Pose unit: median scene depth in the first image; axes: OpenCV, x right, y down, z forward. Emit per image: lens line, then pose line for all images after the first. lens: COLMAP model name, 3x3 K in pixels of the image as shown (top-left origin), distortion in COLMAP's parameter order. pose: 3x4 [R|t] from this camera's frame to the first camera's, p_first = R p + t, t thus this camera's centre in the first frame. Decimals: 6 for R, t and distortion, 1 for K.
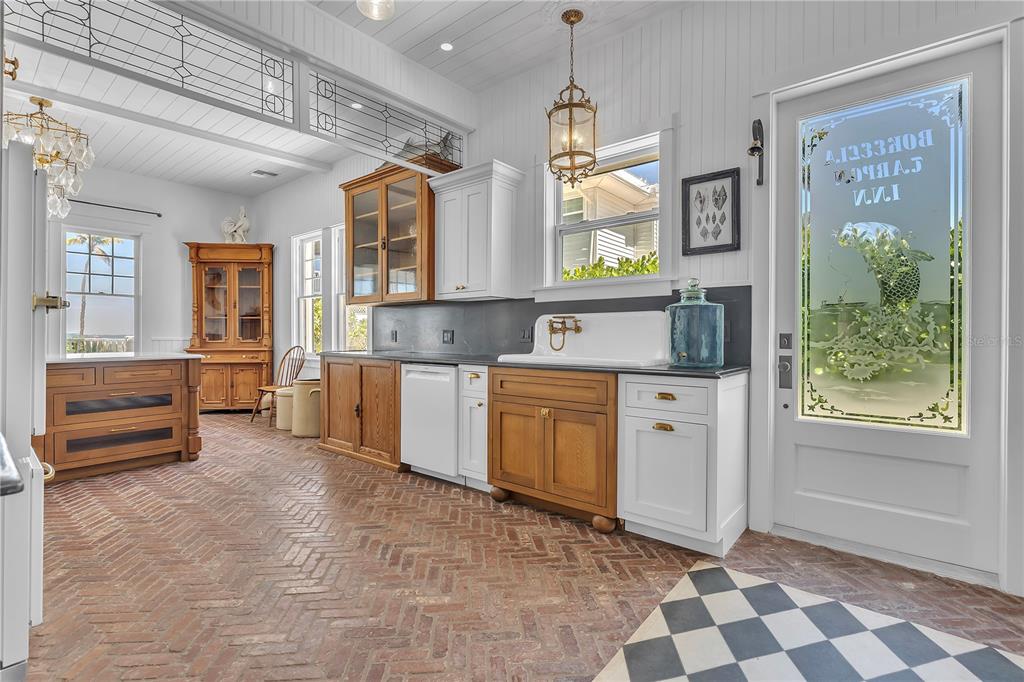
lens RADIAL K [[462.8, 0, 513.0], [0, 462.8, 336.7], [0, 0, 1]] dist [-0.006626, 0.000478]
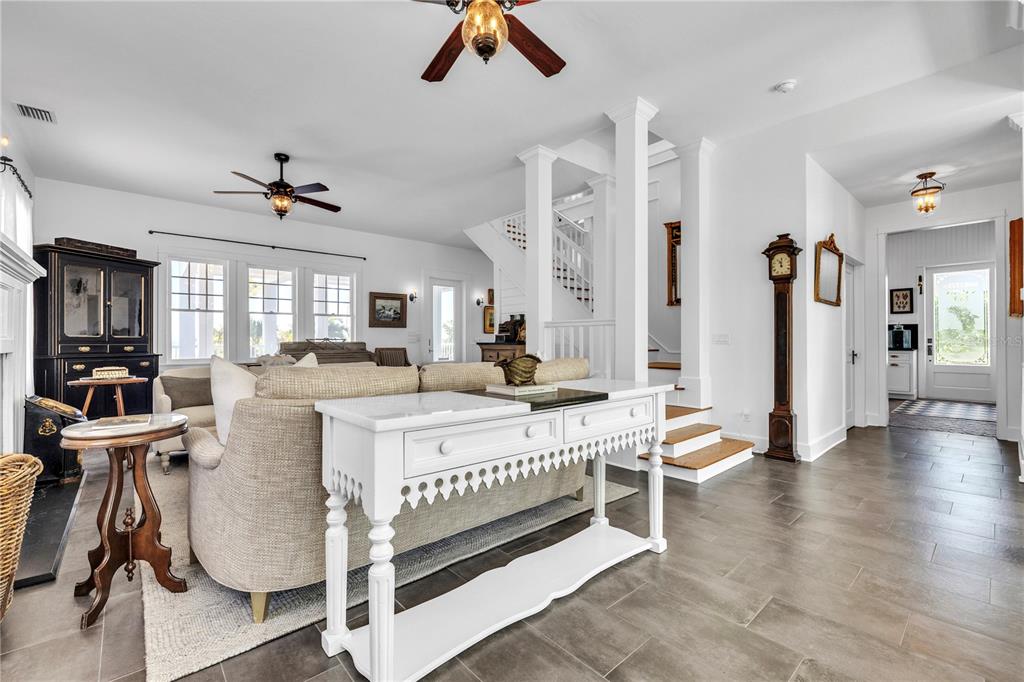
lens RADIAL K [[434.7, 0, 512.1], [0, 434.7, 336.5], [0, 0, 1]] dist [0.000002, 0.000004]
pose [[0.987308, -0.010071, -0.158495, -1.903461], [0.008821, 0.999924, -0.008589, -0.021221], [0.158569, 0.007082, 0.987322, -2.592598]]
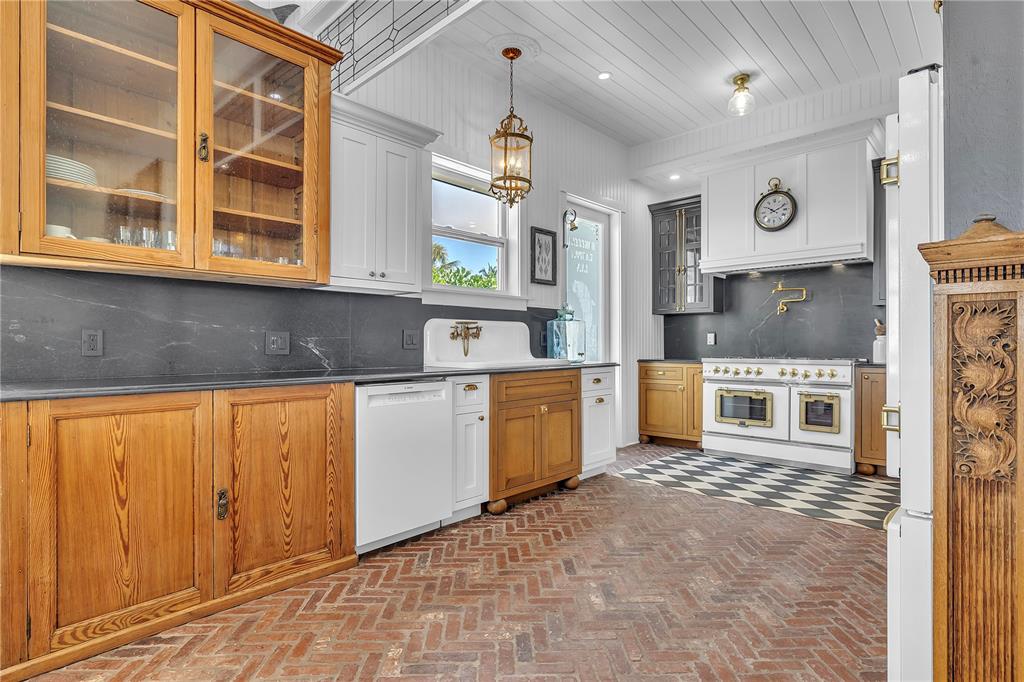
lens RADIAL K [[510.8, 0, 515.1], [0, 510.8, 344.6], [0, 0, 1]] dist [-0.003661, -0.000225]
pose [[0.076296, -0.006661, 0.997063, -1.275837], [0.001407, 0.999977, 0.006573, -0.002637], [-0.997084, 0.000901, 0.076304, 1.047599]]
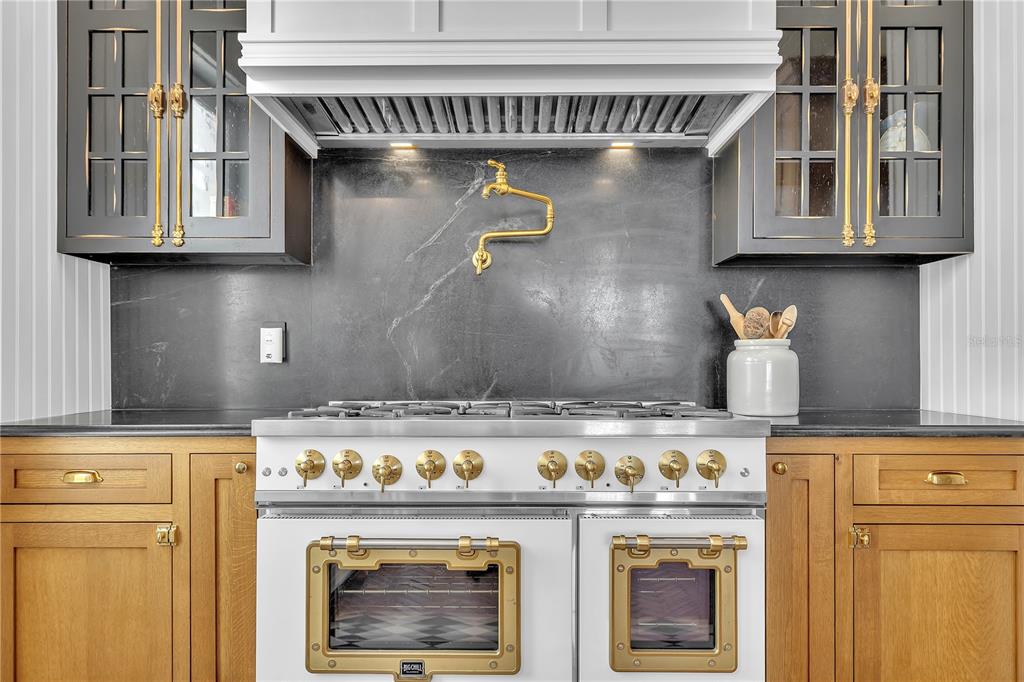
lens RADIAL K [[665.2, 0, 502.1], [0, 665.2, 357.9], [0, 0, 1]] dist [0.006385, -0.006308]
pose [[-0.627144, -0.005718, 0.778883, 0.067824], [-0.003790, 0.999984, 0.004290, 0.000981], [-0.778894, -0.000262, -0.627155, 0.700376]]
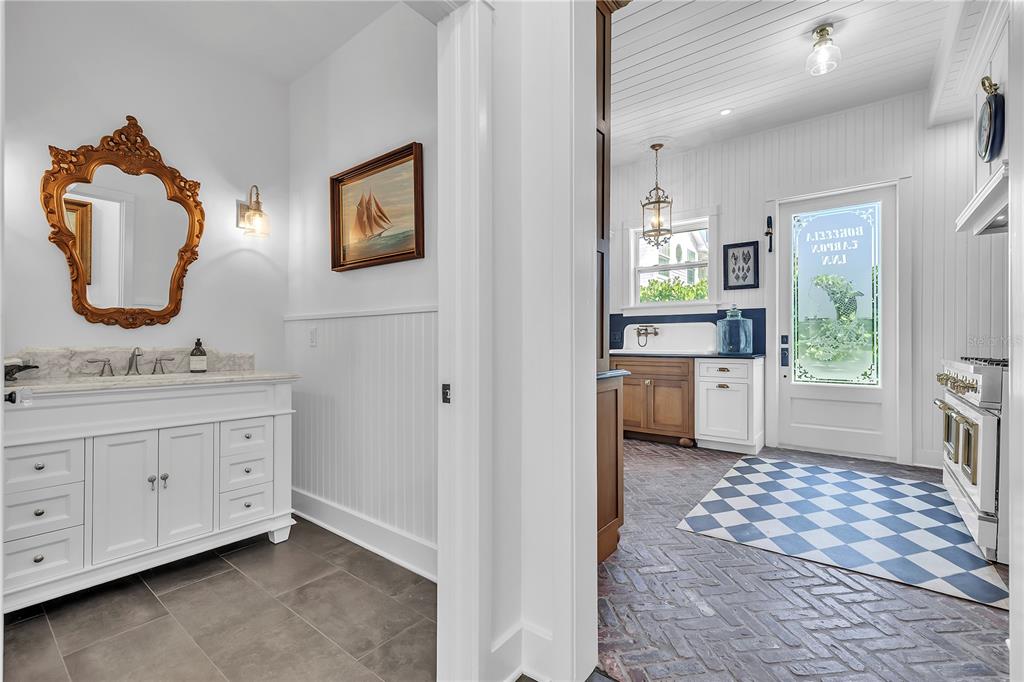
lens RADIAL K [[437.7, 0, 521.0], [0, 437.7, 339.6], [0, 0, 1]] dist [0.000471, -0.000361]
pose [[0.999196, -0.006724, 0.039527, -0.499688], [0.006749, 0.999977, -0.000482, 0.004078], [-0.039523, 0.000749, 0.999218, -0.654582]]
